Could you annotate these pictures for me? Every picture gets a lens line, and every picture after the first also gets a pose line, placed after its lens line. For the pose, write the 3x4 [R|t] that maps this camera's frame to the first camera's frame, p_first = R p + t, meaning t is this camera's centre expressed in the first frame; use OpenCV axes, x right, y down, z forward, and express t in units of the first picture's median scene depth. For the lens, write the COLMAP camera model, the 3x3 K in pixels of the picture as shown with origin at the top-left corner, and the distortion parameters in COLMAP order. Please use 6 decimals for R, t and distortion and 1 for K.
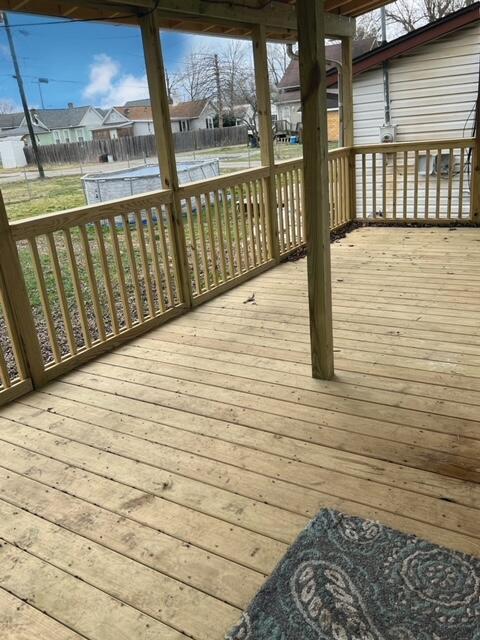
lens RADIAL K [[549.9, 0, 240.0], [0, 549.9, 320.0], [0, 0, 1]] dist [0.011049, -0.064362]
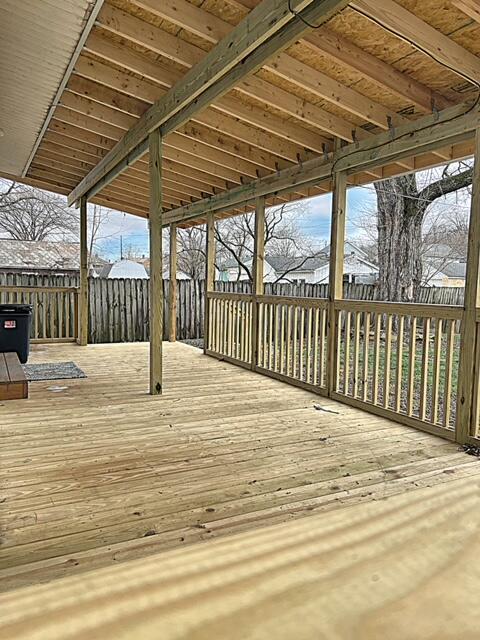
lens RADIAL K [[478.0, 0, 237.2], [0, 478.0, 320.8], [0, 0, 1]] dist [0.090598, -0.163489]
pose [[-0.501903, 0.148039, -0.852161, 0.686661], [-0.260005, 0.913849, 0.311893, -0.349846], [0.824919, 0.378106, -0.420173, 0.932604]]
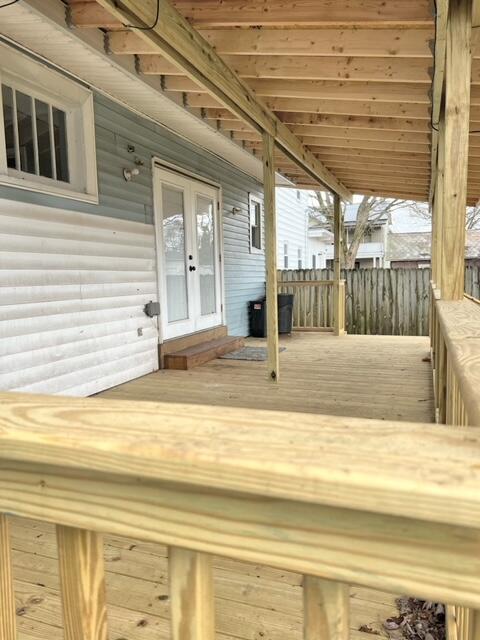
lens RADIAL K [[478.0, 0, 237.2], [0, 478.0, 320.8], [0, 0, 1]] dist [0.090598, -0.163489]
pose [[-0.974770, 0.133234, -0.179086, 0.283221], [0.045092, 0.903316, 0.426599, -0.414625], [0.218609, 0.407761, -0.886533, 1.228278]]
